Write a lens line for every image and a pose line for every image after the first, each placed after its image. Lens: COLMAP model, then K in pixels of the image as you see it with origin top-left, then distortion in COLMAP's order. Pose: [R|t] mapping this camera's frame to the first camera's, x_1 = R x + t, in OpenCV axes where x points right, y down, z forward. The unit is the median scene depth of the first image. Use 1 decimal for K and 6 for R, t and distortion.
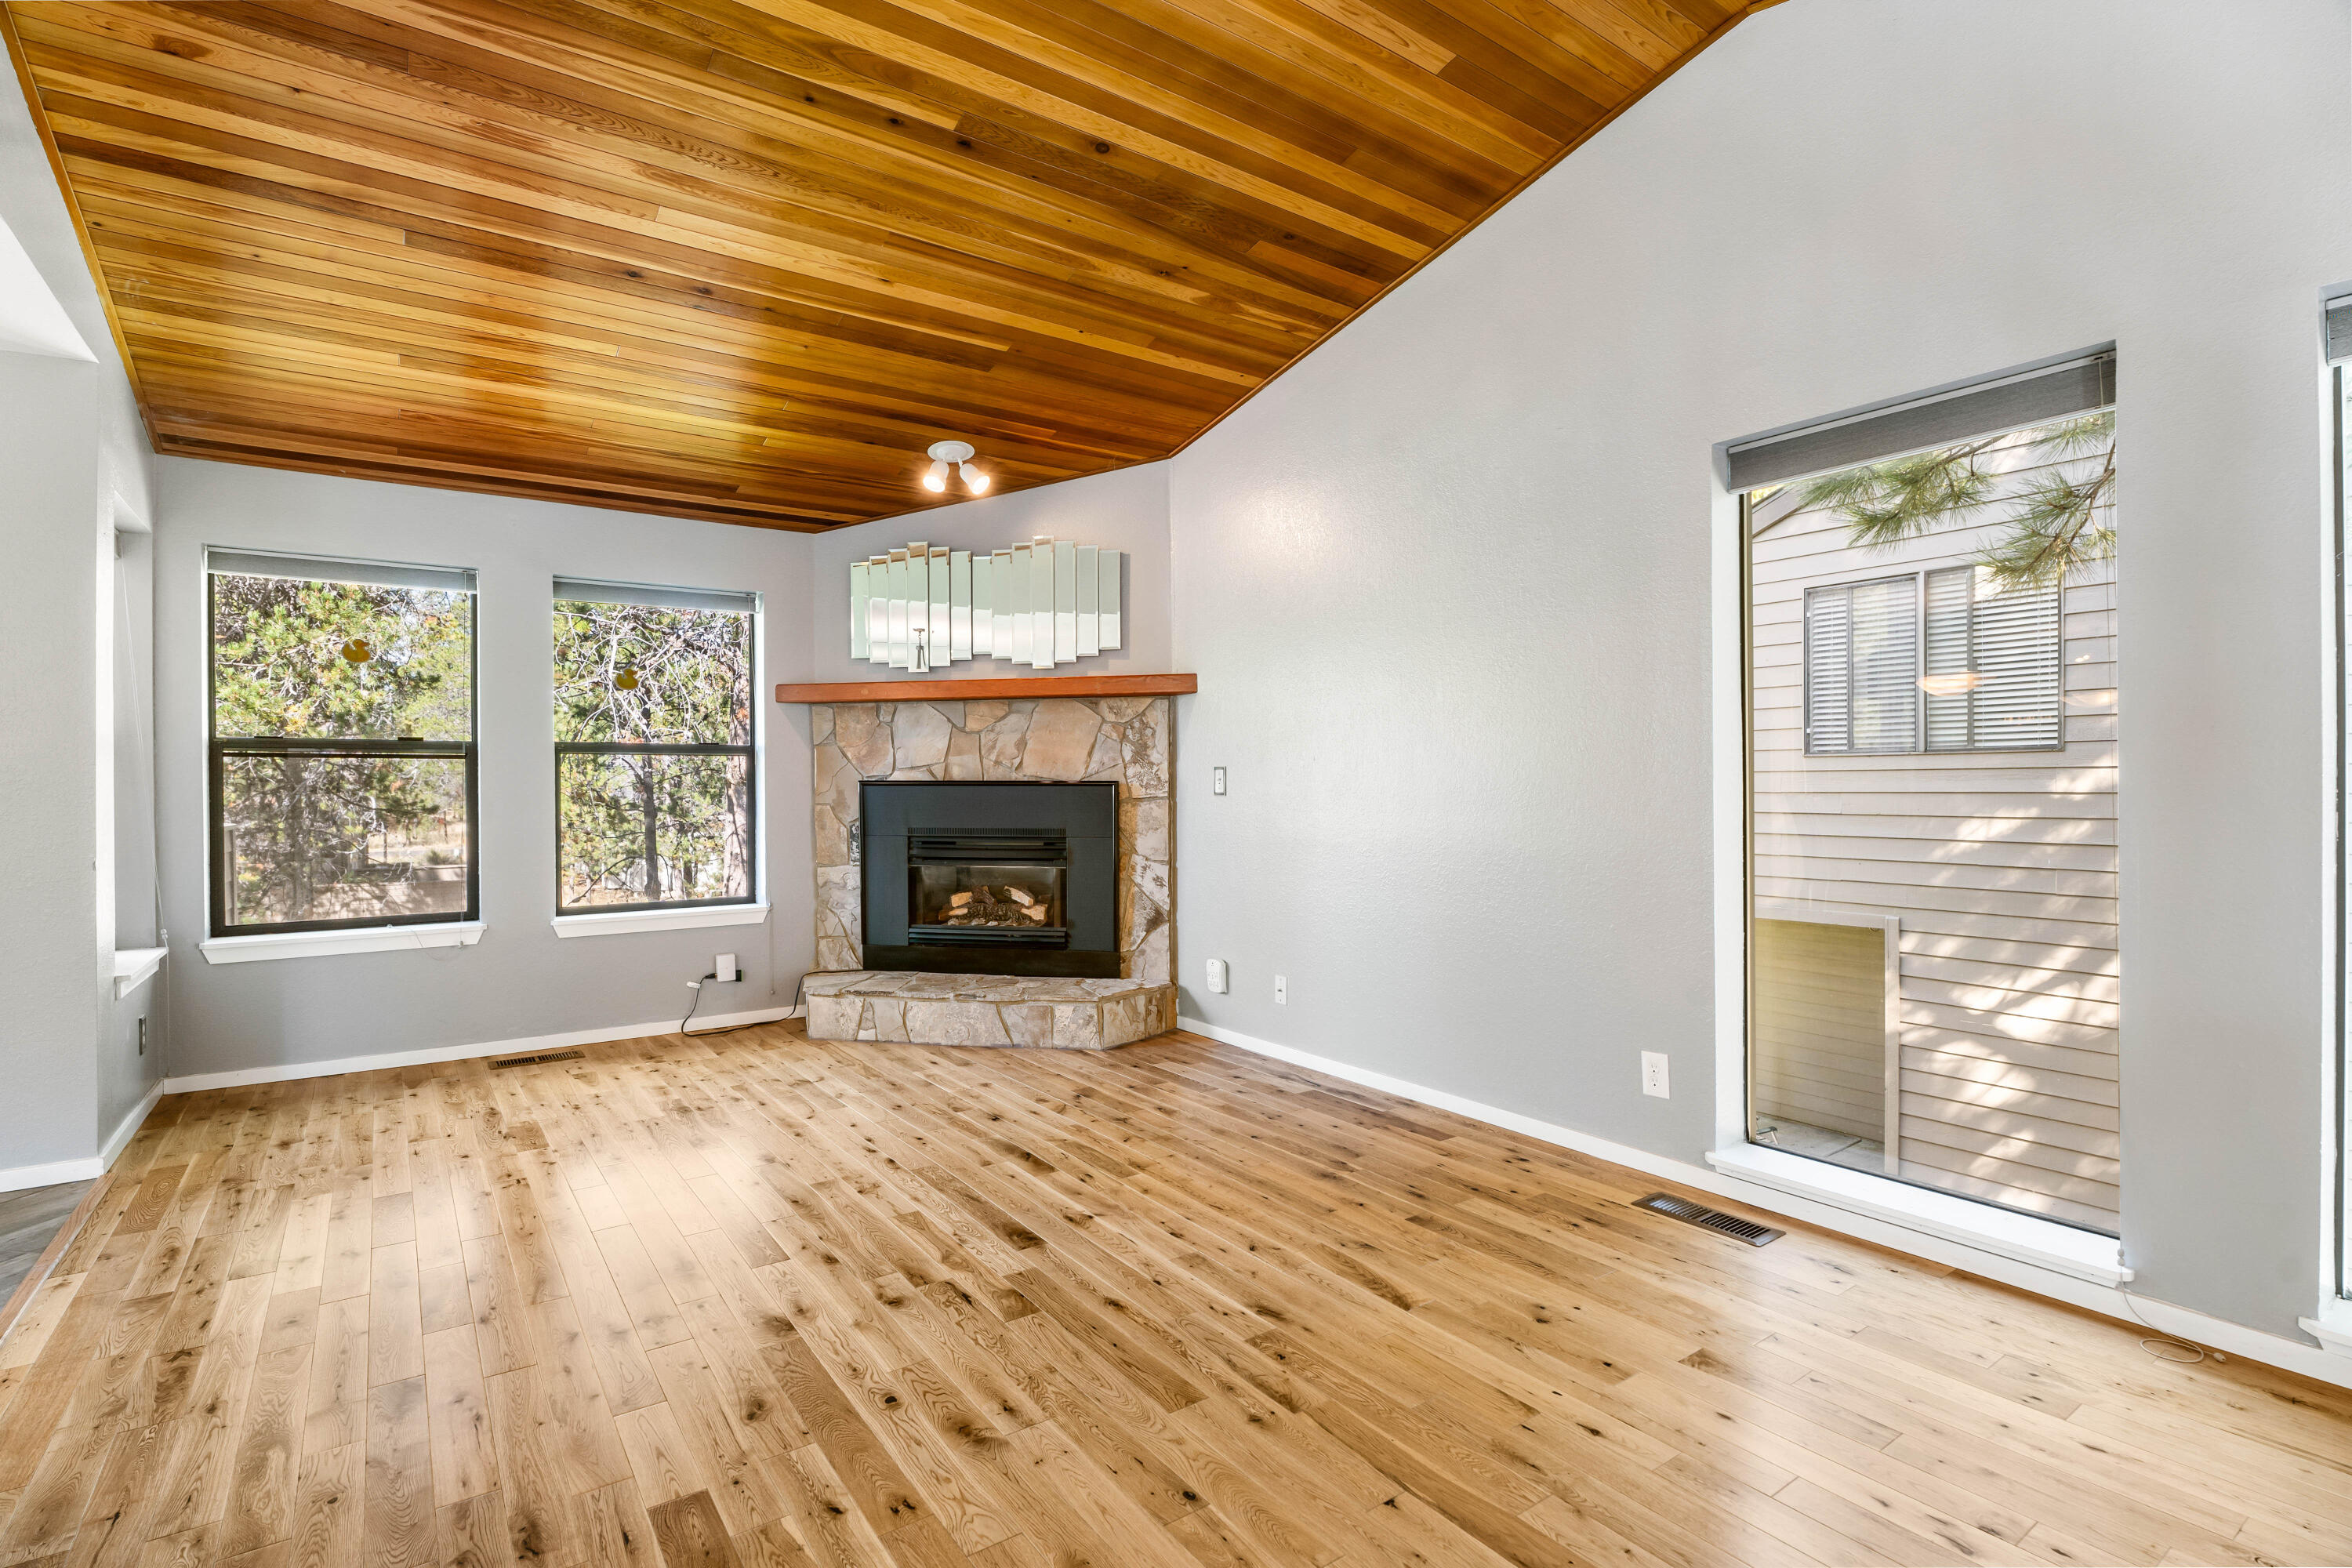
lens RADIAL K [[1119.7, 0, 1182.4], [0, 1119.7, 784.9], [0, 0, 1]] dist [-0.004395, -0.003476]
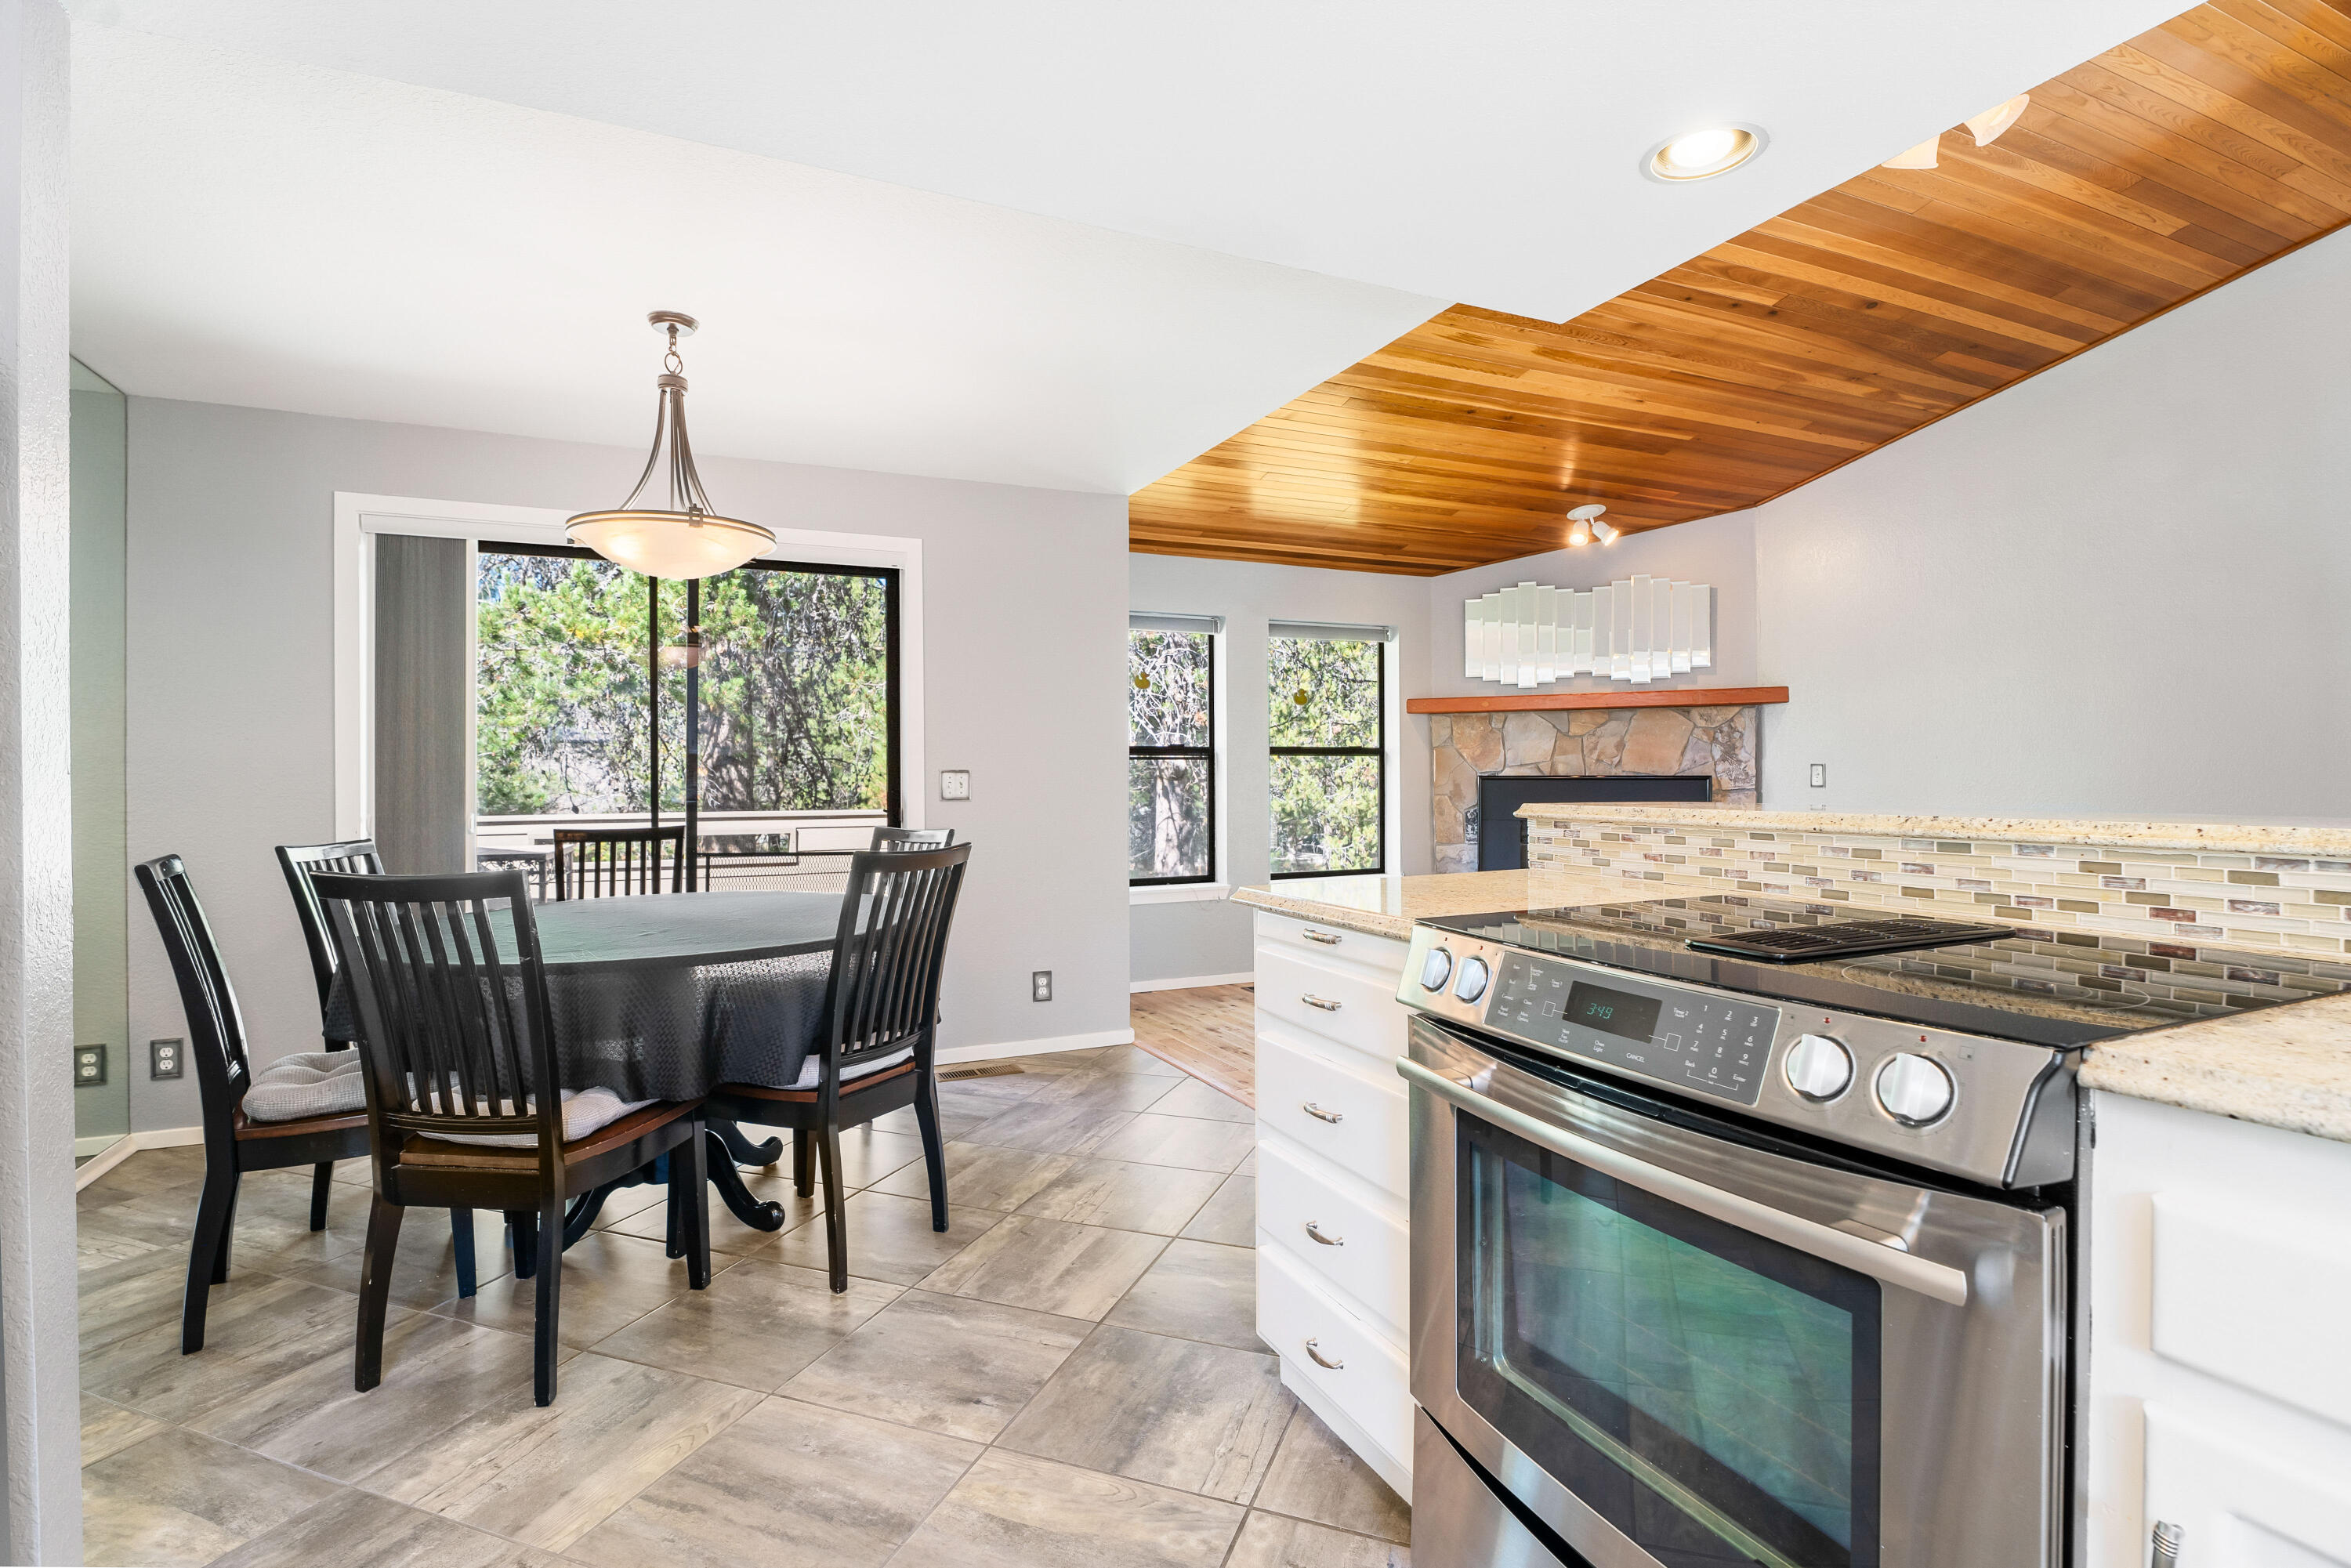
lens RADIAL K [[1119.2, 0, 1175.7], [0, 1119.2, 772.6], [0, 0, 1]] dist [-0.004395, -0.003476]
pose [[0.982090, -0.001419, -0.188409, -0.407783], [0.000093, 0.999975, -0.007045, 0.001503], [0.188415, 0.006902, 0.982065, -0.300289]]
